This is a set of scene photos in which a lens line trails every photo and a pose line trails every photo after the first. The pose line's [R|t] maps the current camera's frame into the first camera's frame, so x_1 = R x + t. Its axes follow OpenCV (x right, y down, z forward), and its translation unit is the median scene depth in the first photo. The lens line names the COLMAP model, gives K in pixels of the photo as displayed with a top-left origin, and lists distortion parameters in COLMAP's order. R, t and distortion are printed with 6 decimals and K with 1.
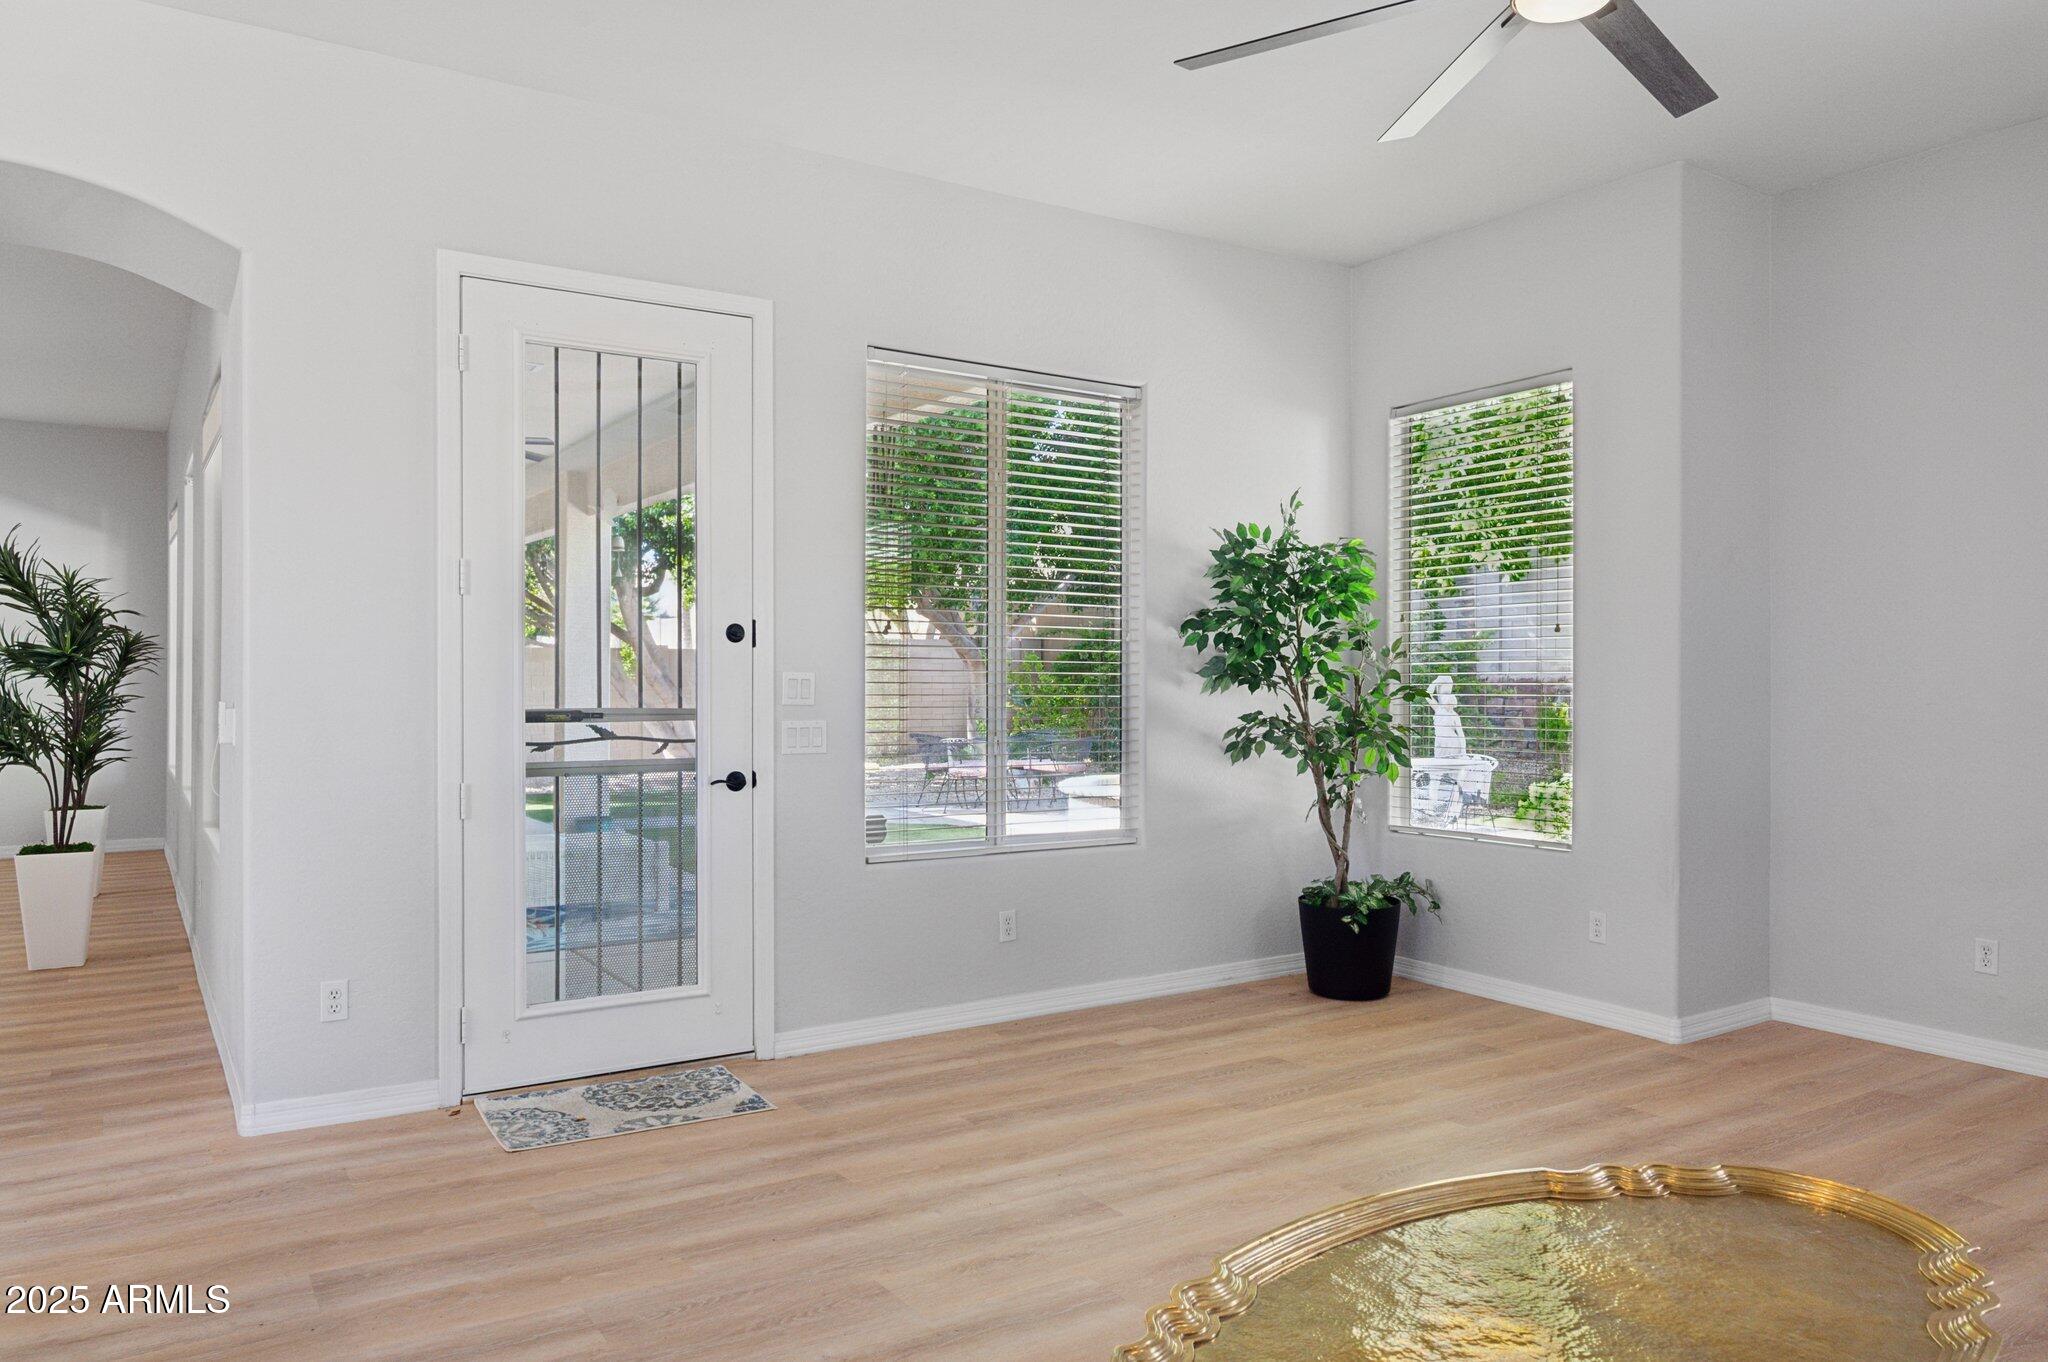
lens RADIAL K [[1365.9, 0, 1037.7], [0, 1365.9, 691.9], [0, 0, 1]] dist [-0.010757, 0.000406]
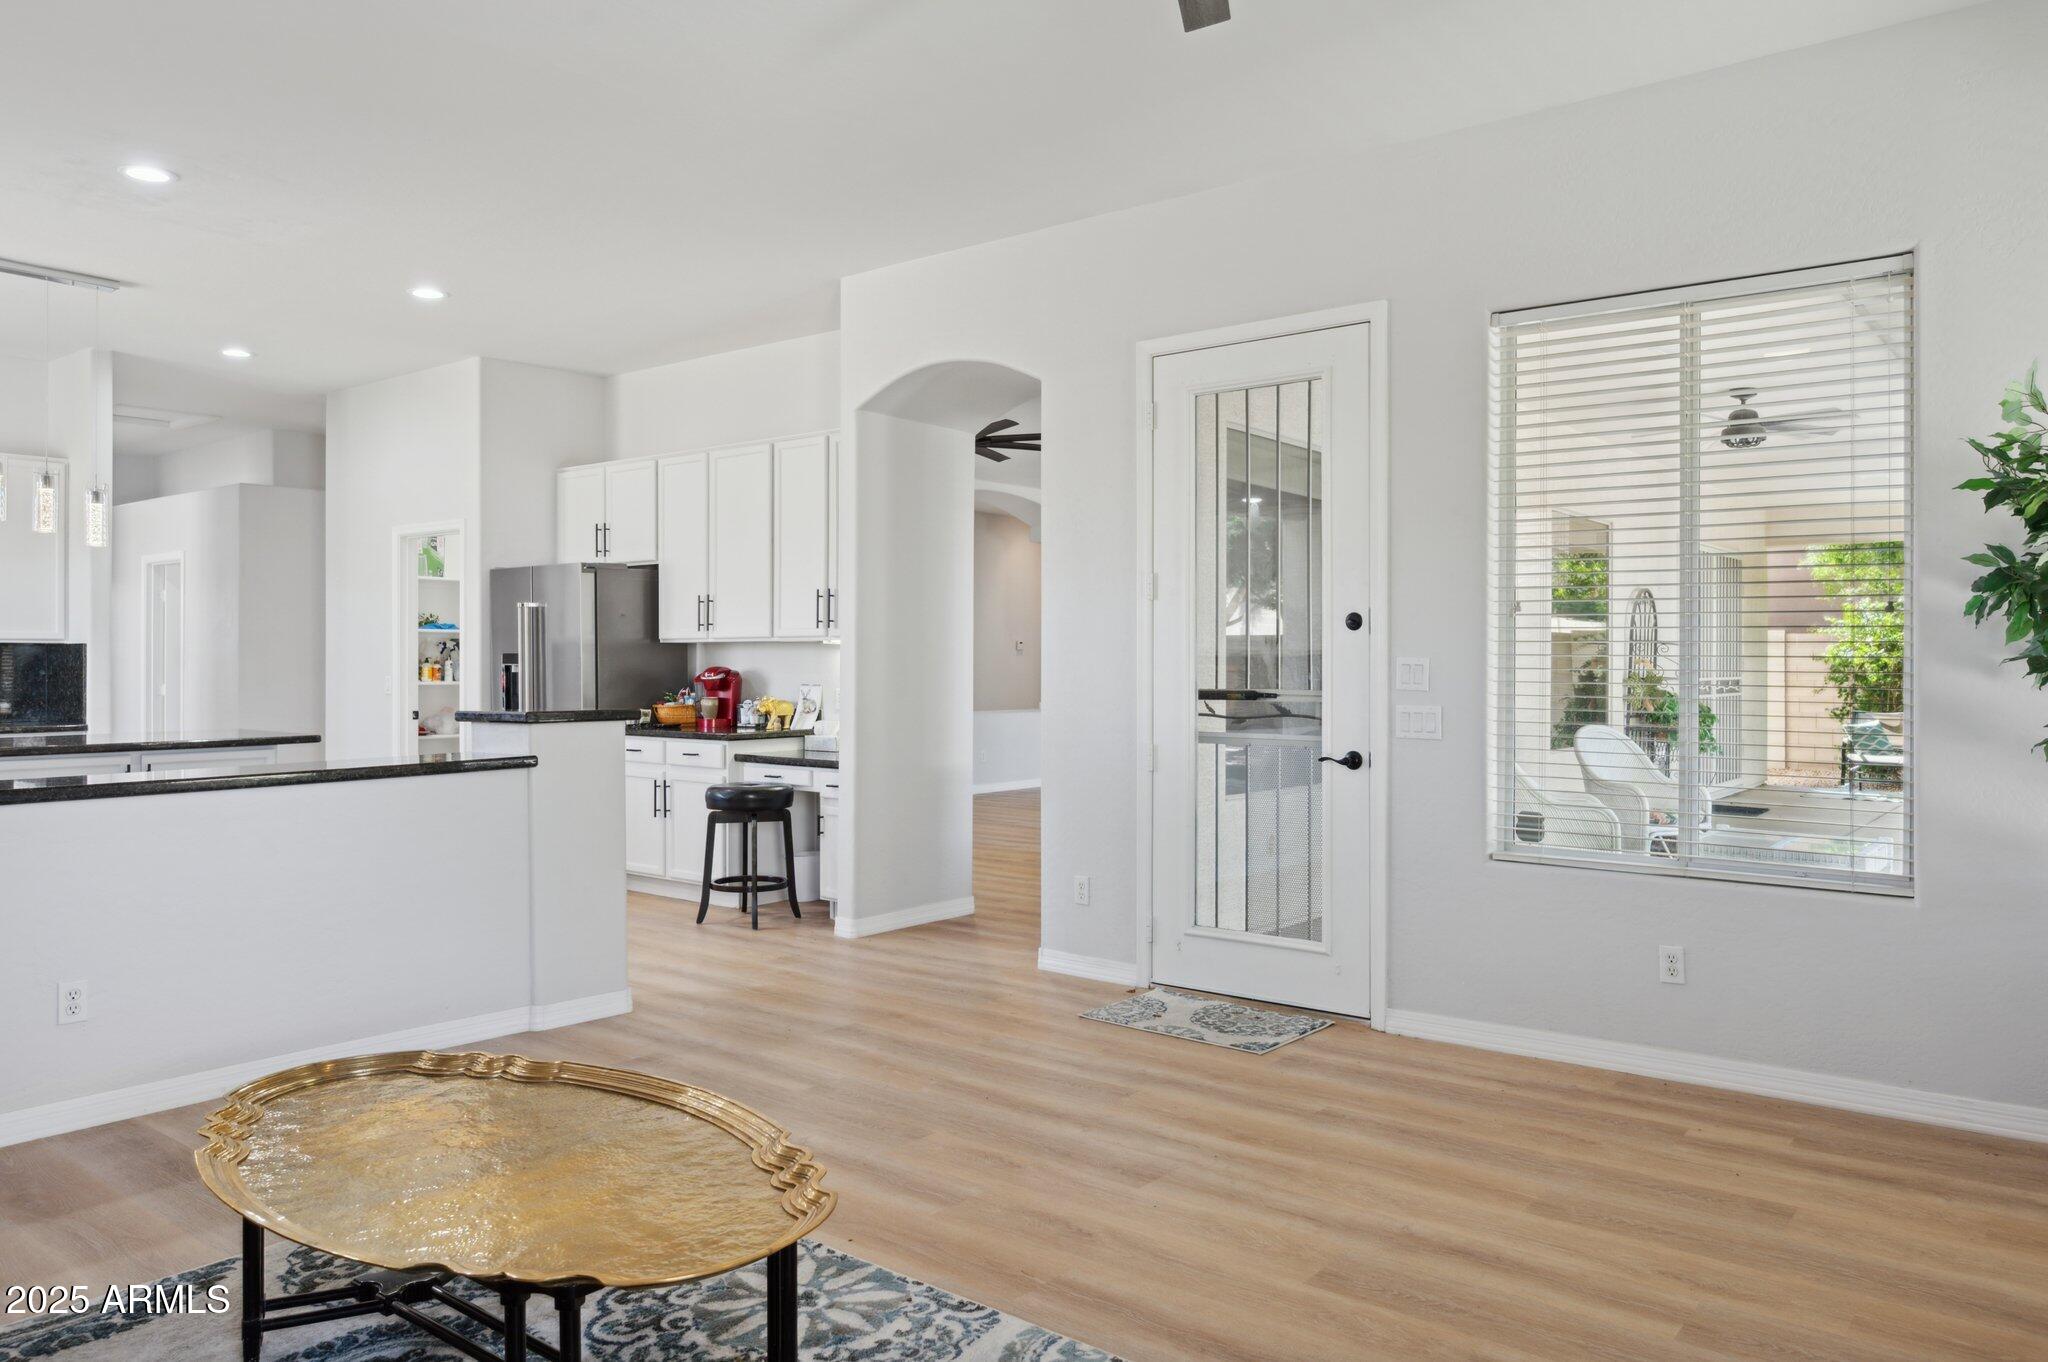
lens RADIAL K [[1365.9, 0, 1033.8], [0, 1365.9, 669.6], [0, 0, 1]] dist [-0.010757, 0.000406]
pose [[0.340273, 0.004024, -0.940318, 0.757883], [-0.009974, 0.999950, 0.000670, -0.004082], [0.940274, 0.009151, 0.340296, 0.437677]]
